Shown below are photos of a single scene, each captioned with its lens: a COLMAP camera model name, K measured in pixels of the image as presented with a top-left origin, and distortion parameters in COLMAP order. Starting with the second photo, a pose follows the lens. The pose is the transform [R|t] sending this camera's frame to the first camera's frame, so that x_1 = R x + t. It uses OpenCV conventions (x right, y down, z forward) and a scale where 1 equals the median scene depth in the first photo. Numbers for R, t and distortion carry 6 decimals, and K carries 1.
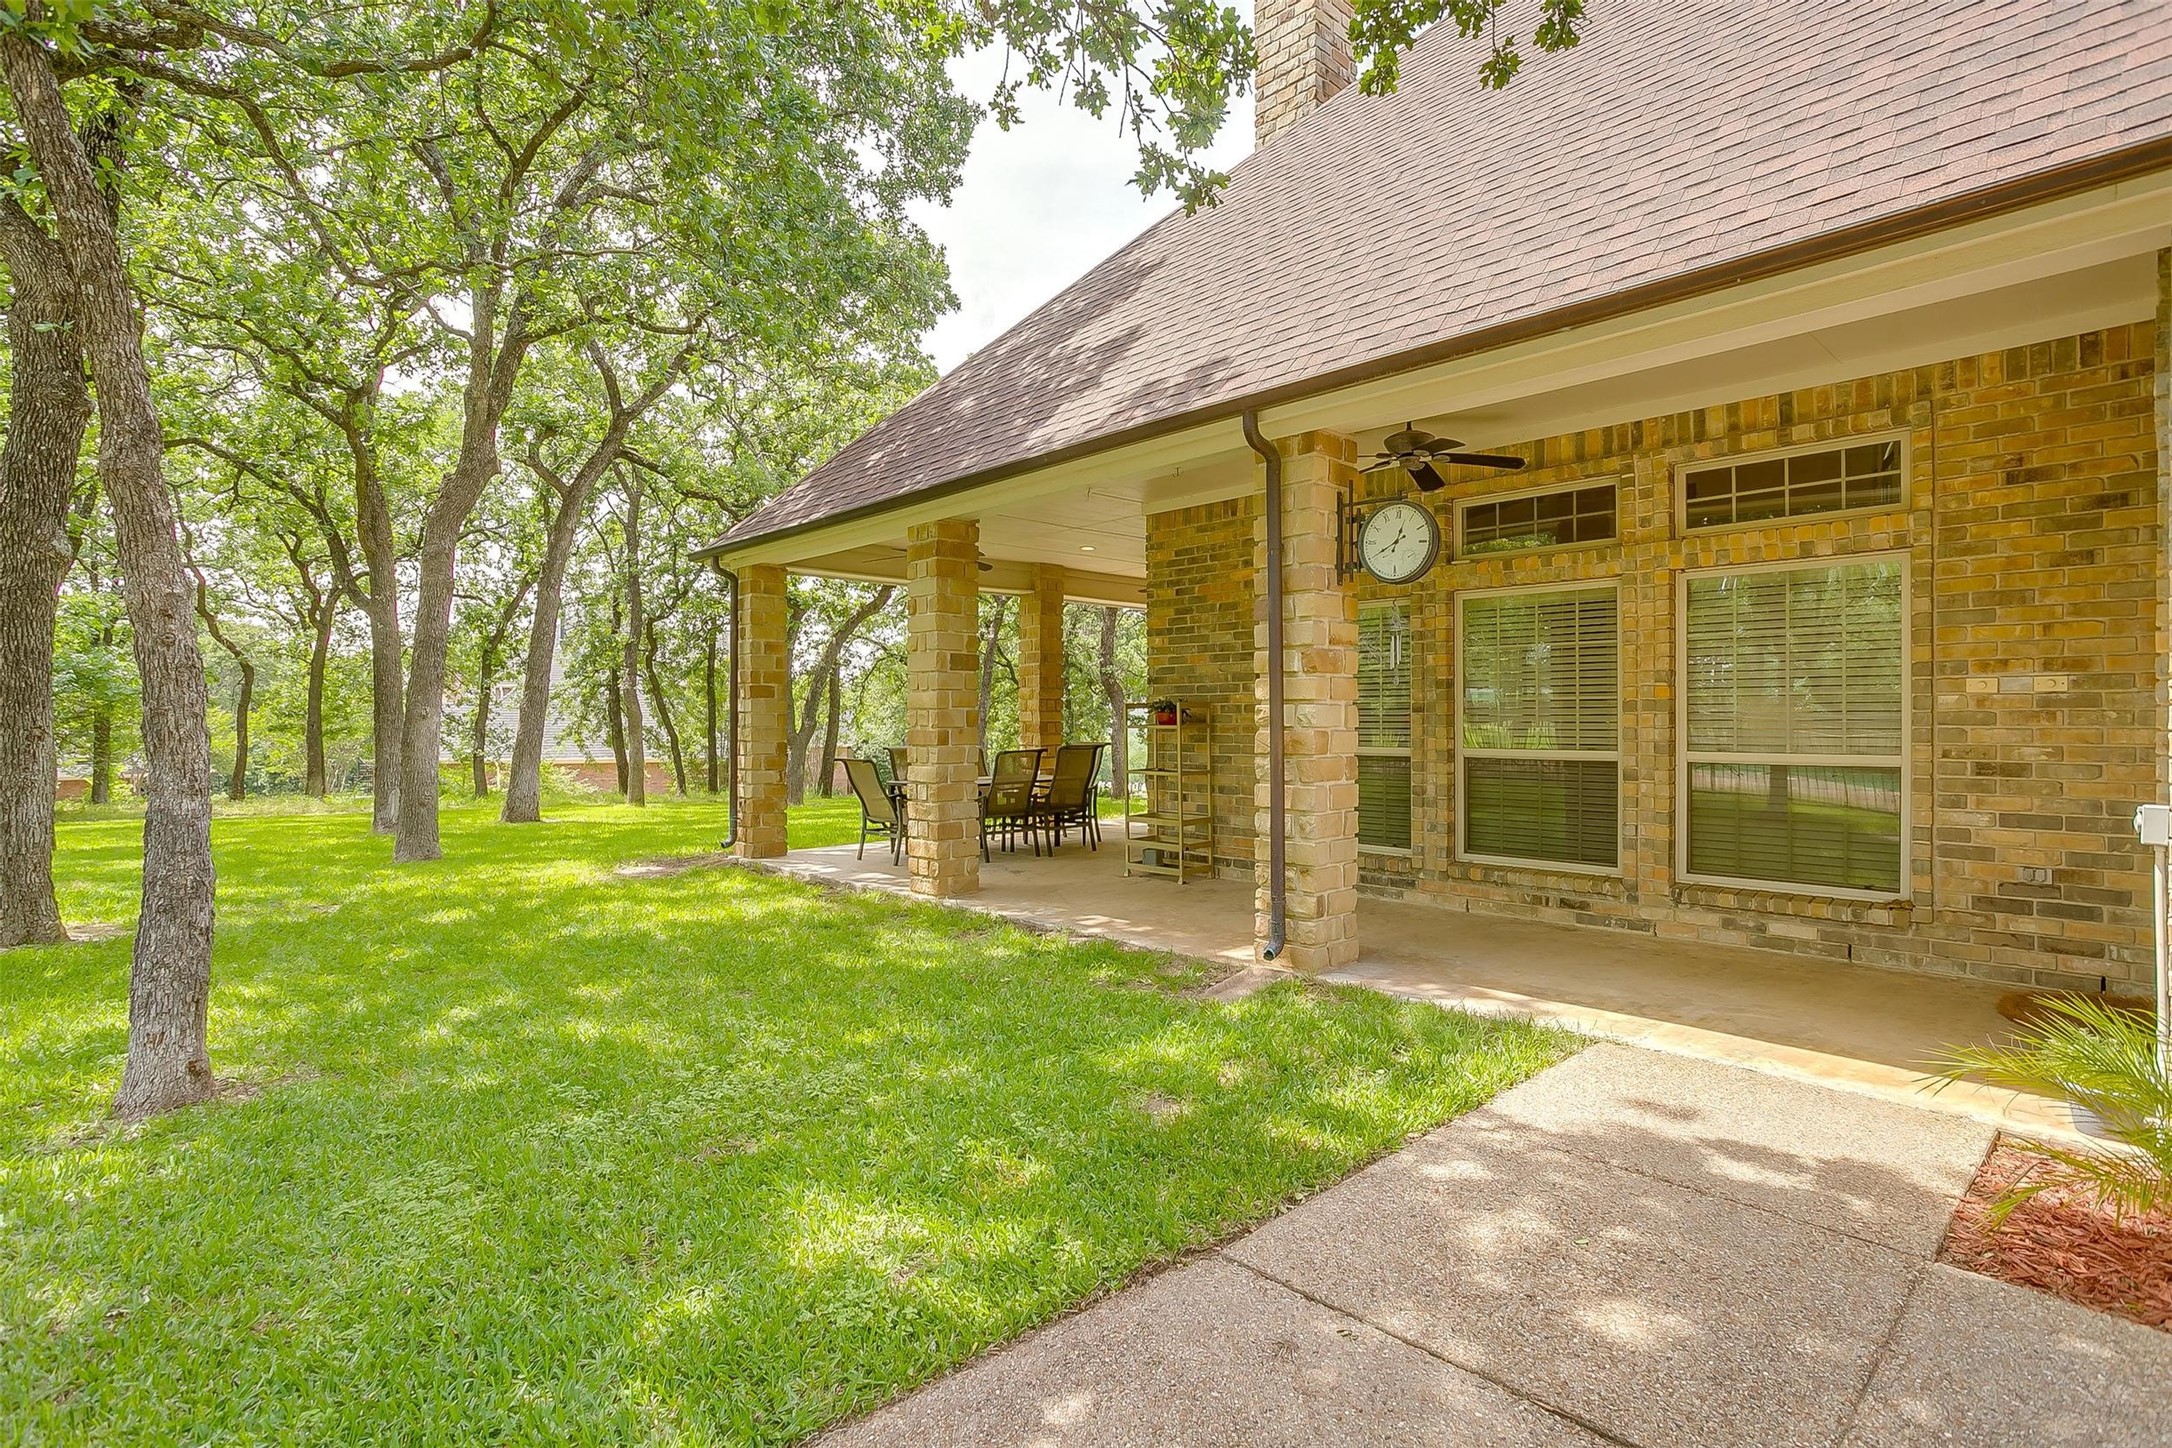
lens RADIAL K [[1065.6, 0, 1089.1], [0, 1065.6, 726.9], [0, 0, 1]] dist [-0.034008, 0.025776]
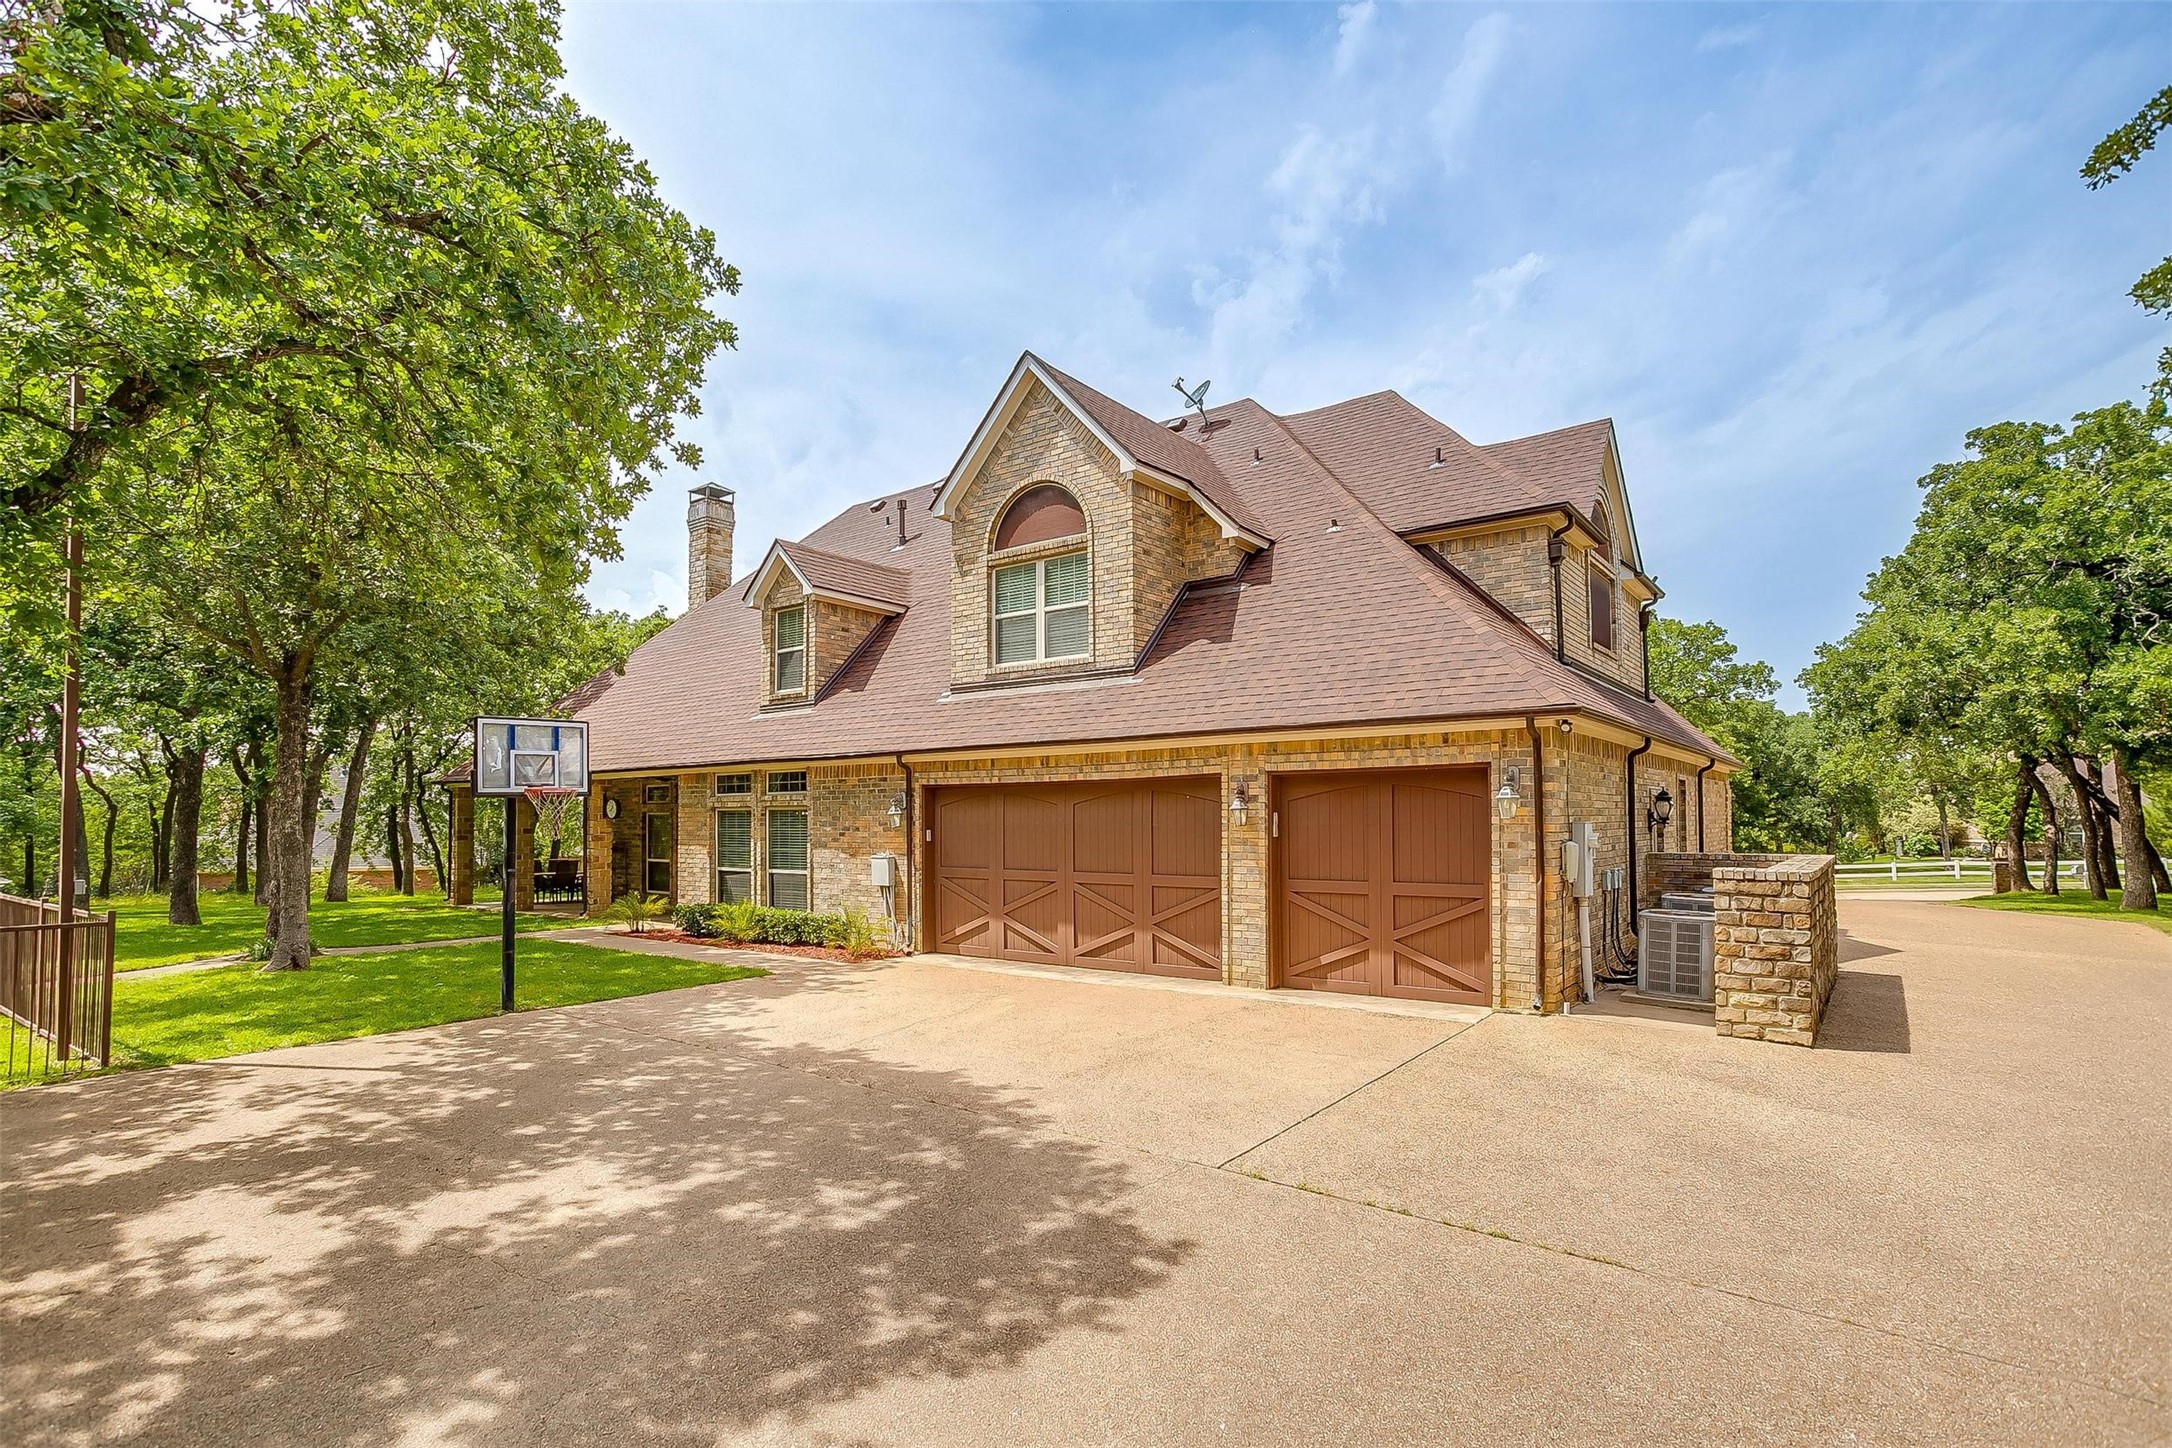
lens RADIAL K [[1065.6, 0, 1089.1], [0, 1065.6, 726.9], [0, 0, 1]] dist [-0.034008, 0.025776]
pose [[0.986894, -0.003549, 0.161329, 0.261810], [0.017564, 0.996181, -0.085531, -0.020553], [-0.160409, 0.087244, 0.983187, -0.588221]]
